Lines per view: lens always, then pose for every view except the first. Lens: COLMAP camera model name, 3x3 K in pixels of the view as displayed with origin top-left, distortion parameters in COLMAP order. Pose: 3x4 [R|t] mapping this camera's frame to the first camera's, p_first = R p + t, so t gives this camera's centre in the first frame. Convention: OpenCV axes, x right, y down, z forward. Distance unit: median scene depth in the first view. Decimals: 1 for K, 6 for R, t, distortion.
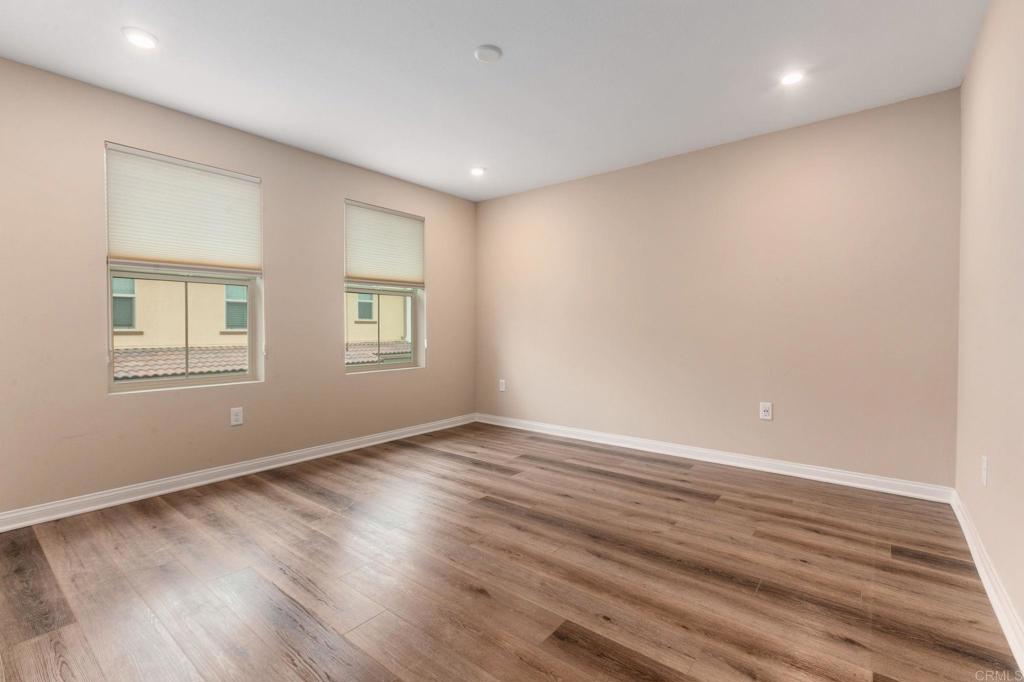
lens RADIAL K [[460.6, 0, 511.2], [0, 460.6, 333.9], [0, 0, 1]] dist [-0.000961, -0.000077]
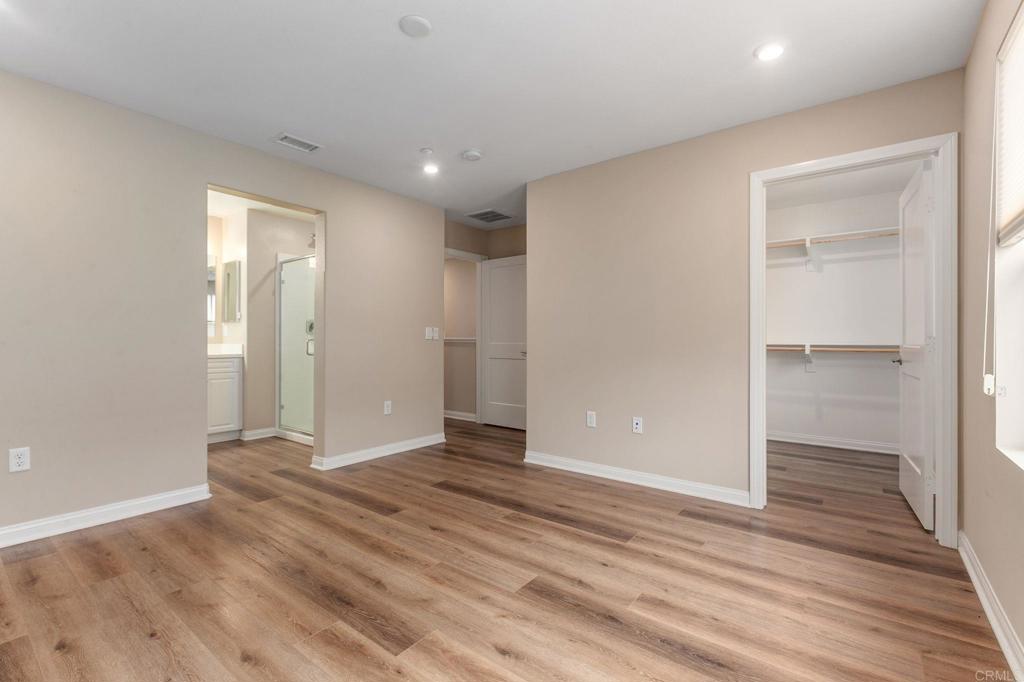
lens RADIAL K [[460.6, 0, 511.9], [0, 460.6, 337.7], [0, 0, 1]] dist [-0.000961, -0.000077]
pose [[-0.999888, 0.001410, -0.014893, -0.233518], [0.001289, 0.999966, 0.008120, -0.031938], [0.014904, 0.008100, -0.999856, 2.001384]]
